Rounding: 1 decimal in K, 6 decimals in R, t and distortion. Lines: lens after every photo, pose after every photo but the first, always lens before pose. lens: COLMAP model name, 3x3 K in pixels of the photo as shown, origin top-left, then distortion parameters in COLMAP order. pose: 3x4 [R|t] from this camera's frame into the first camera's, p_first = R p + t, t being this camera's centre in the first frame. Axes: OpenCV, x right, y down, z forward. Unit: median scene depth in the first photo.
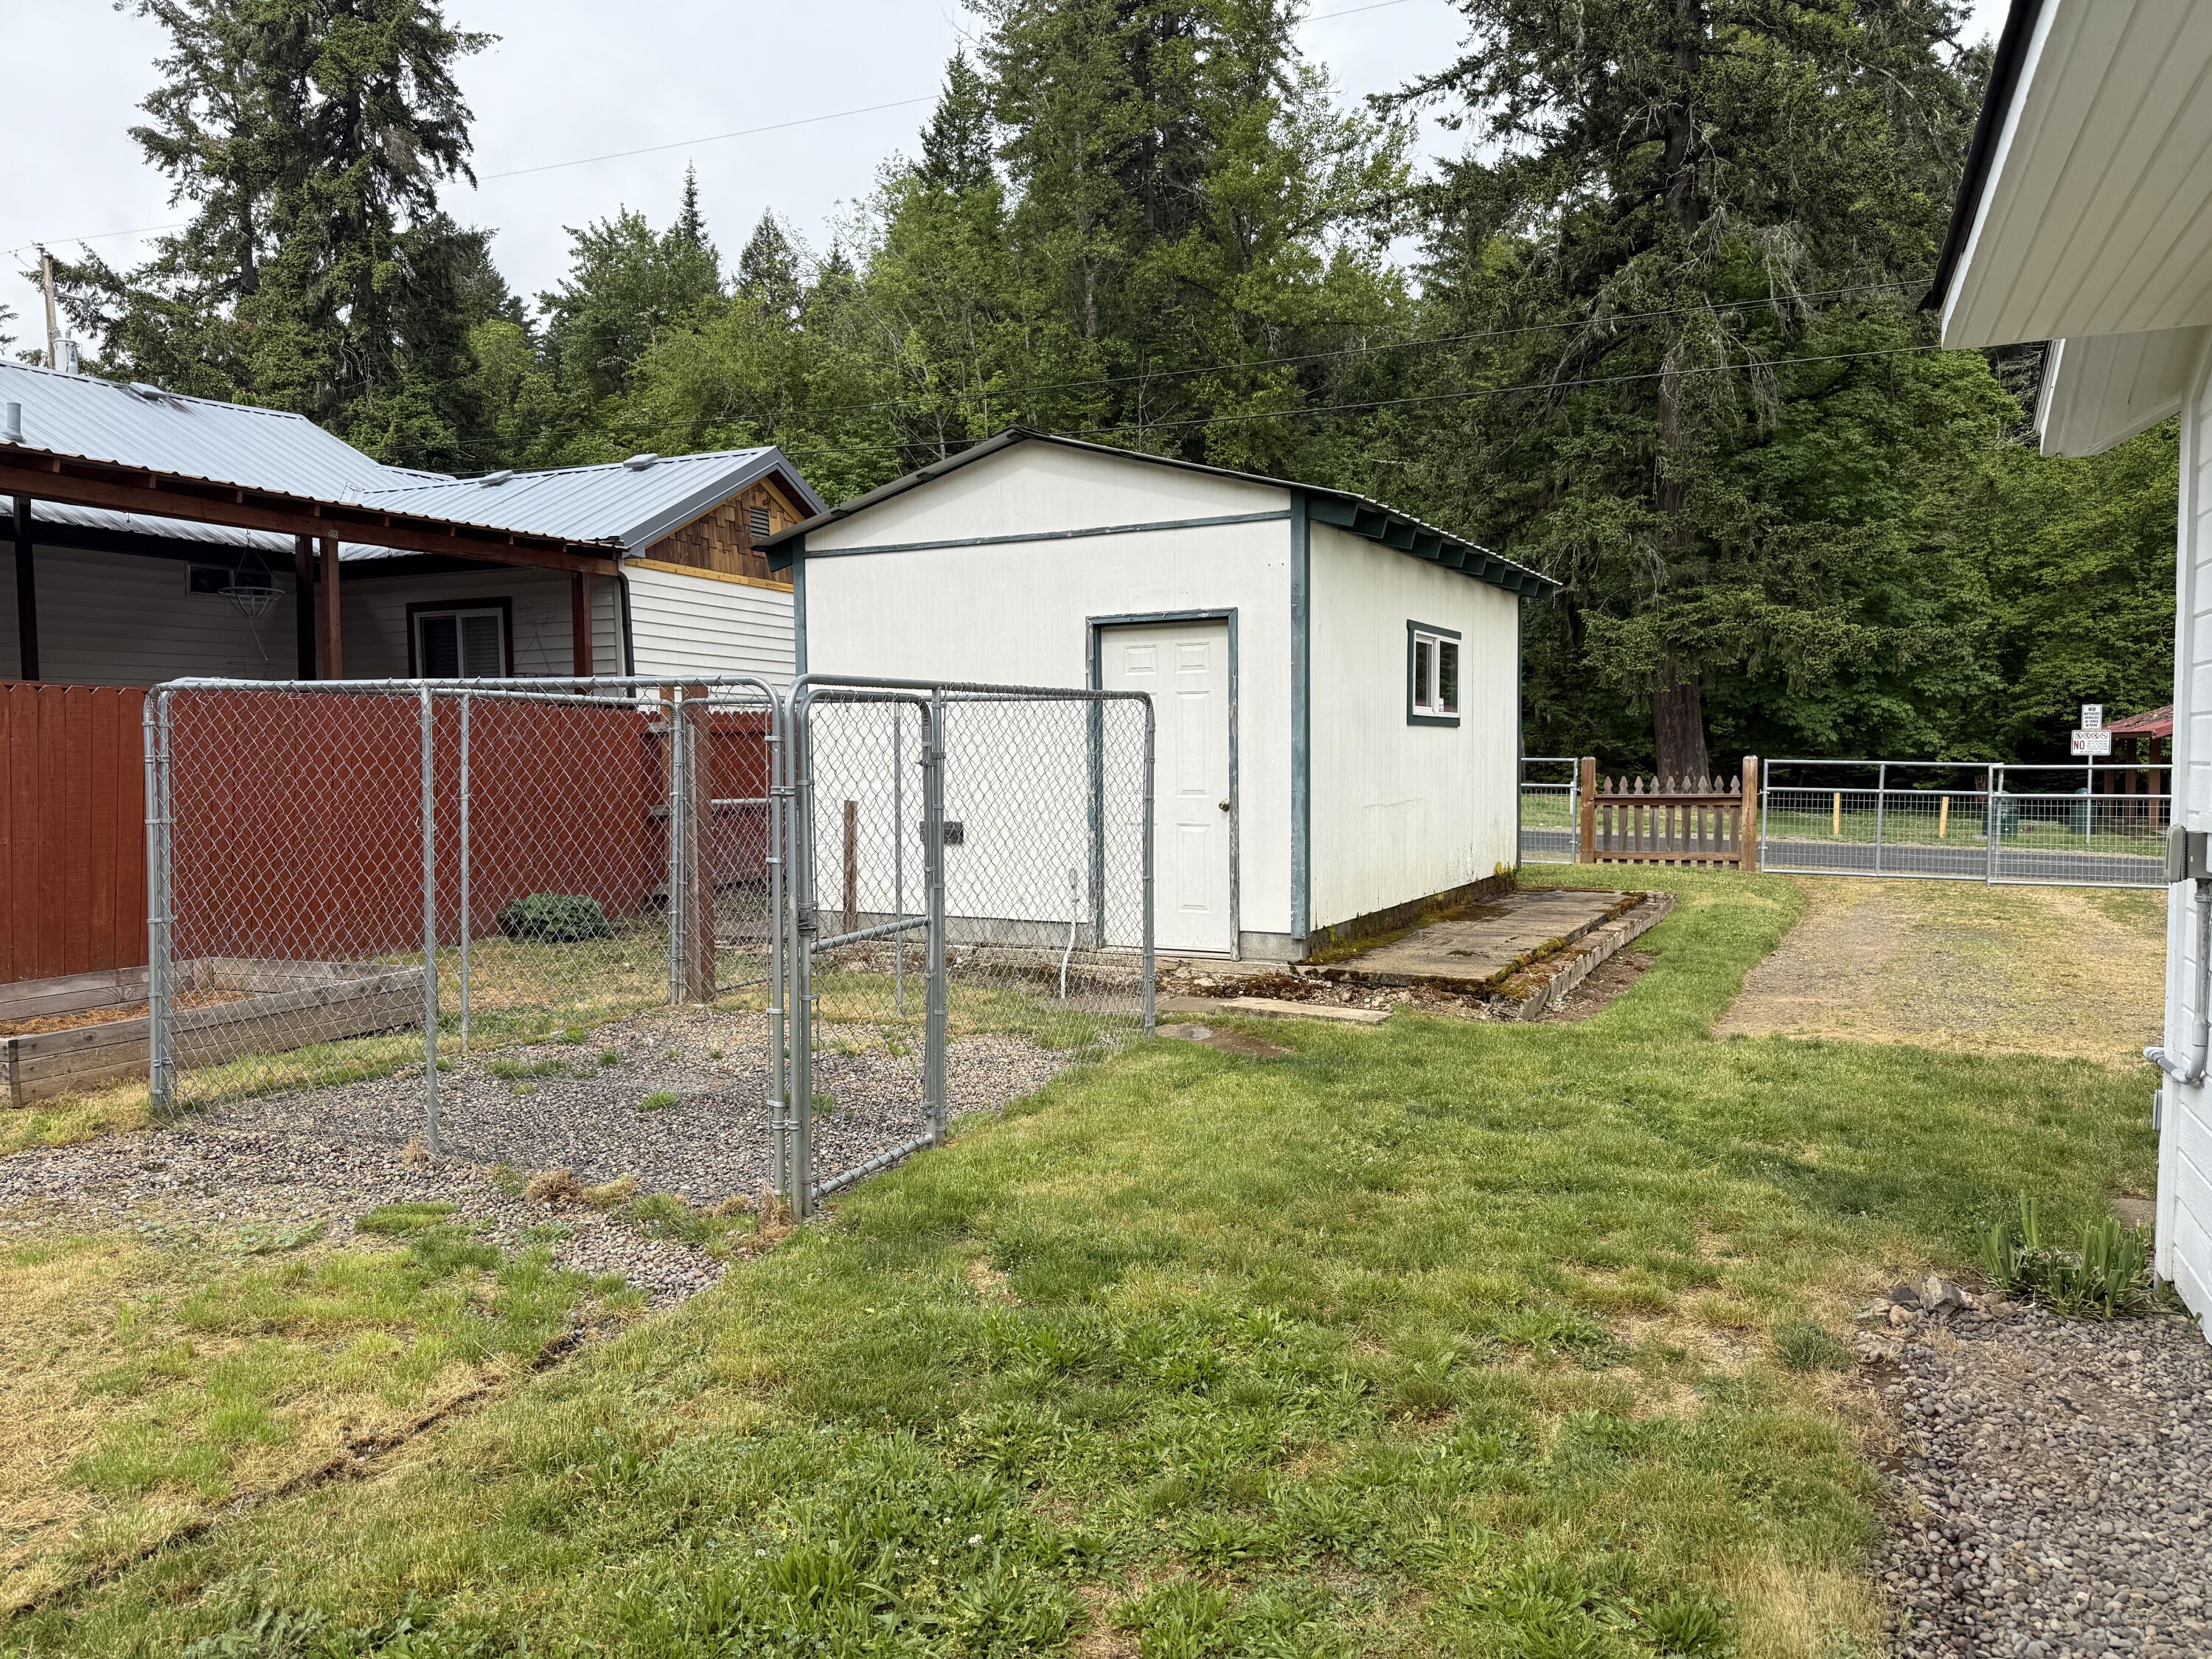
lens RADIAL K [[1539.1, 0, 1106.0], [0, 1539.1, 829.5], [0, 0, 1]] dist [0.109257, -0.166282]
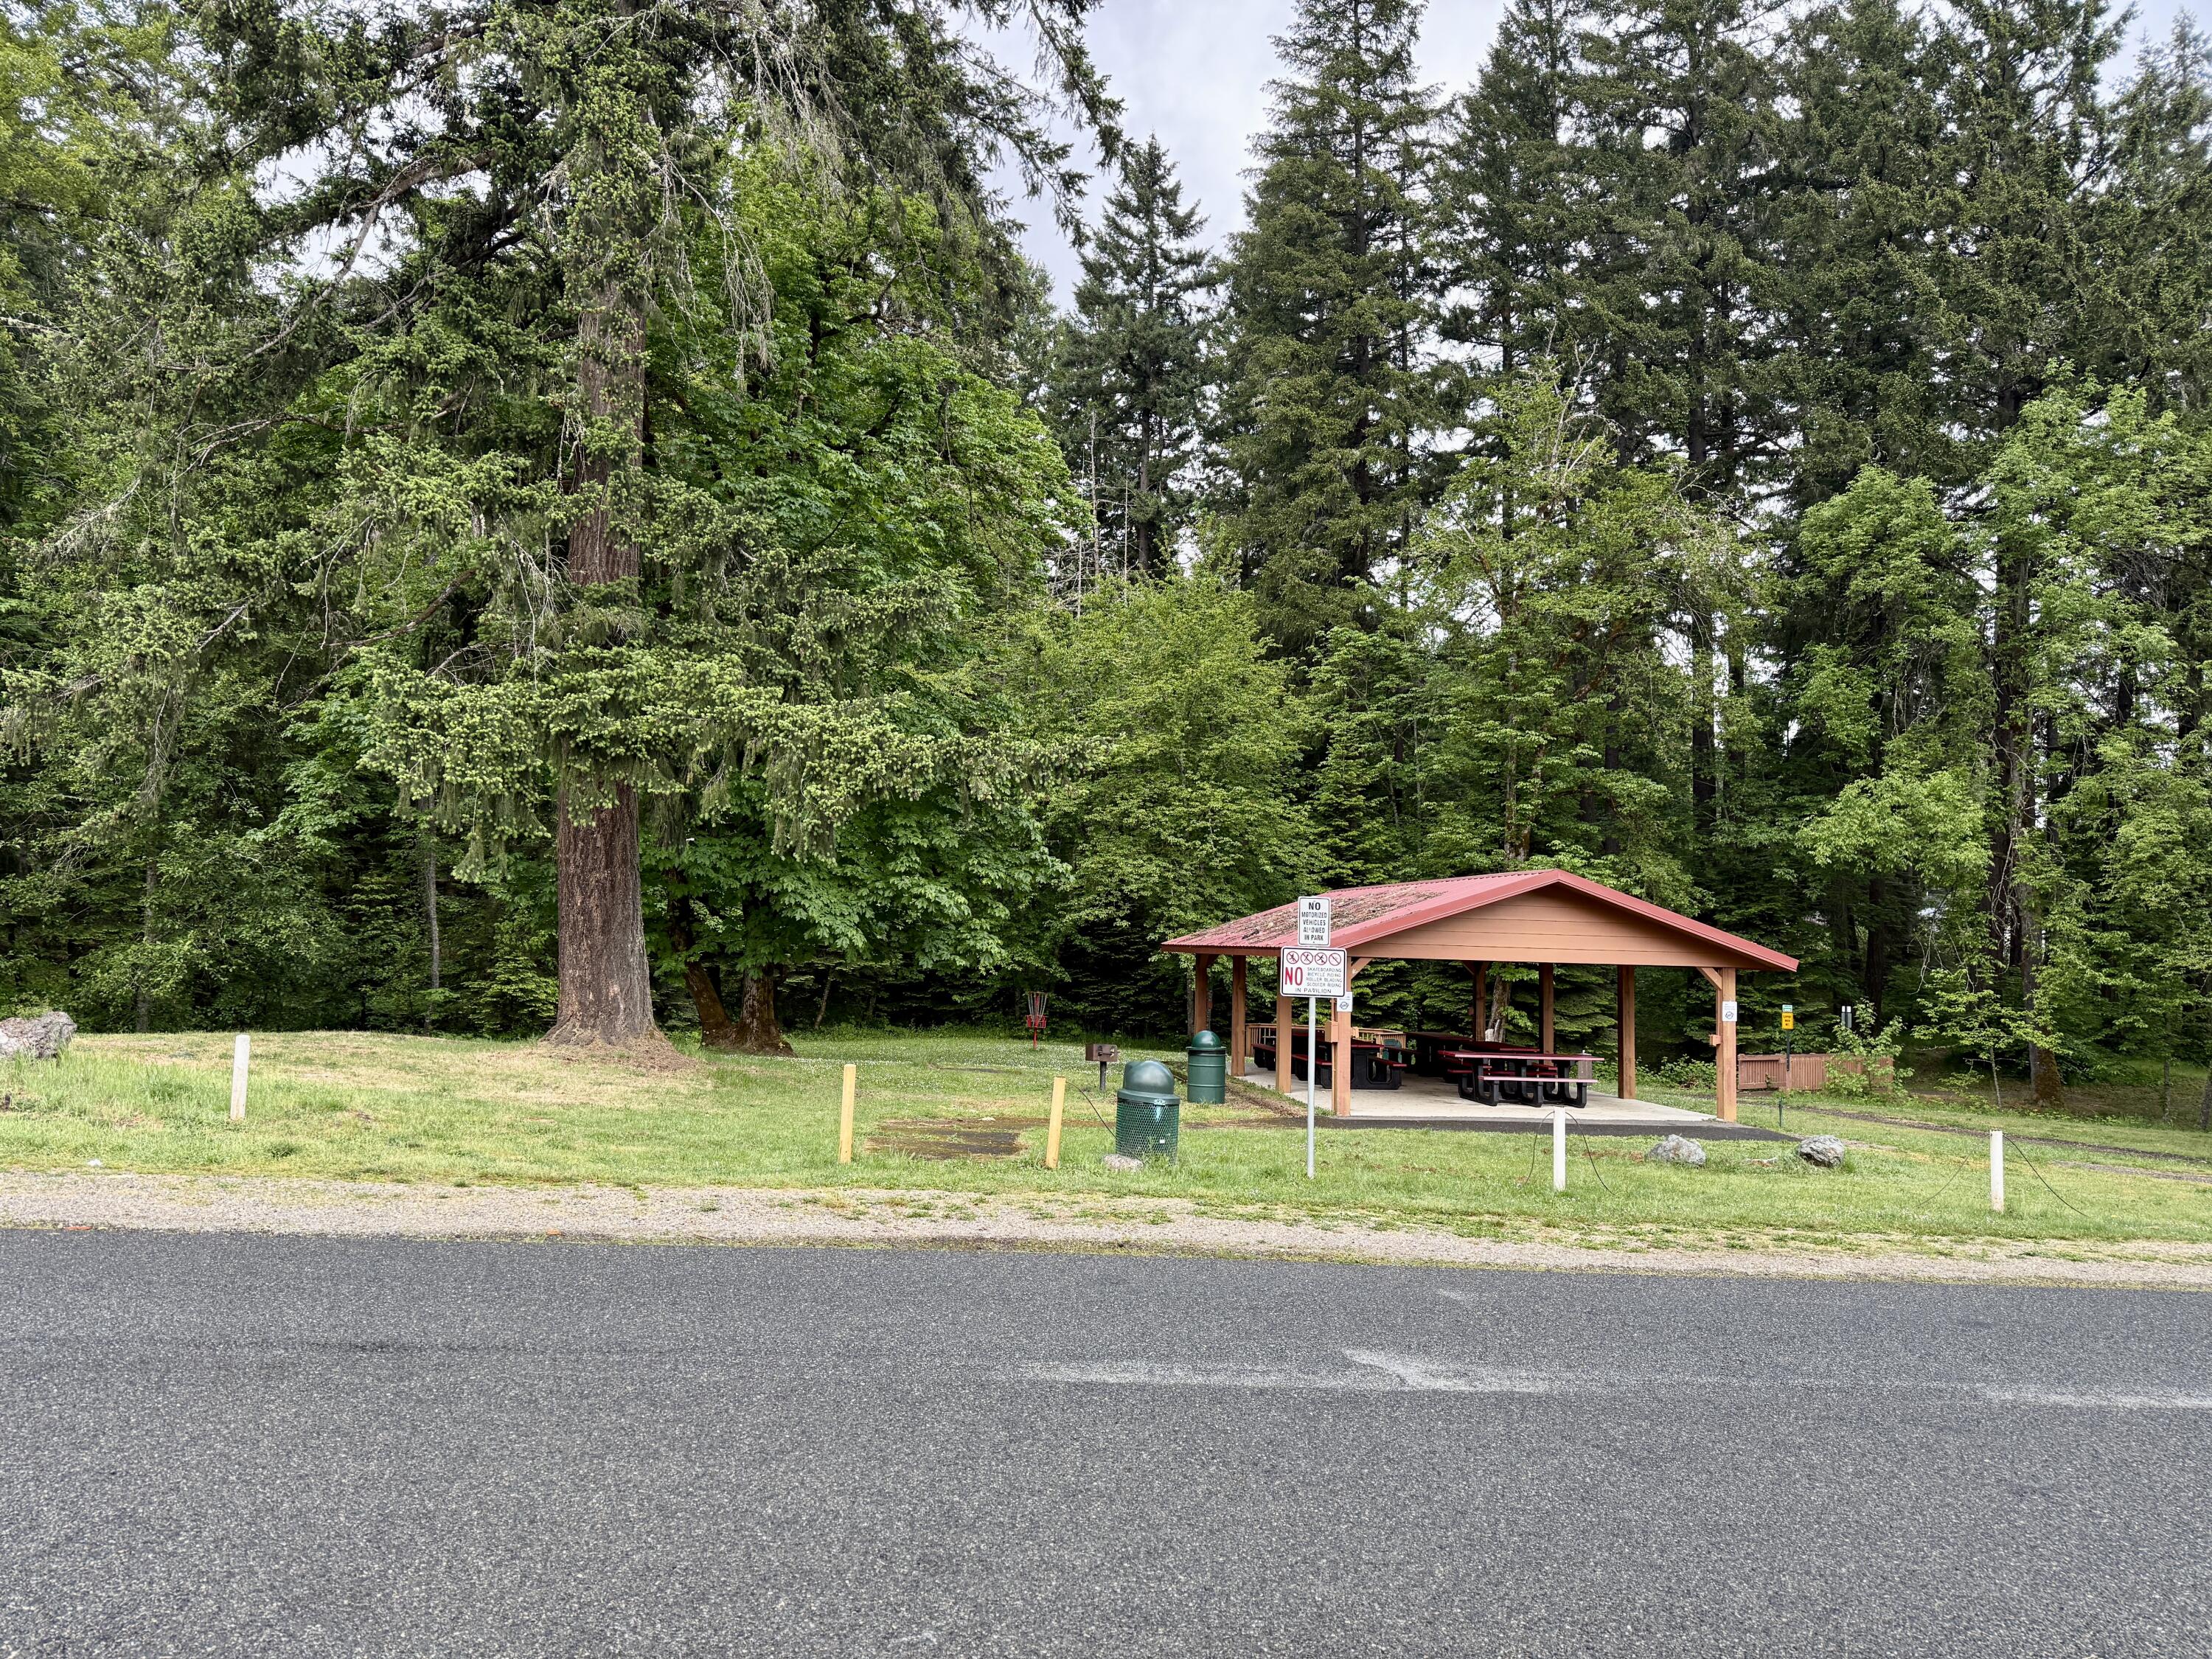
lens RADIAL K [[1539.1, 0, 1106.0], [0, 1539.1, 829.5], [0, 0, 1]] dist [0.109257, -0.166282]
pose [[0.833206, 0.069132, 0.548625, 0.193955], [-0.002131, 0.992548, -0.121834, -0.026524], [-0.552959, 0.100344, 0.827144, 0.405597]]
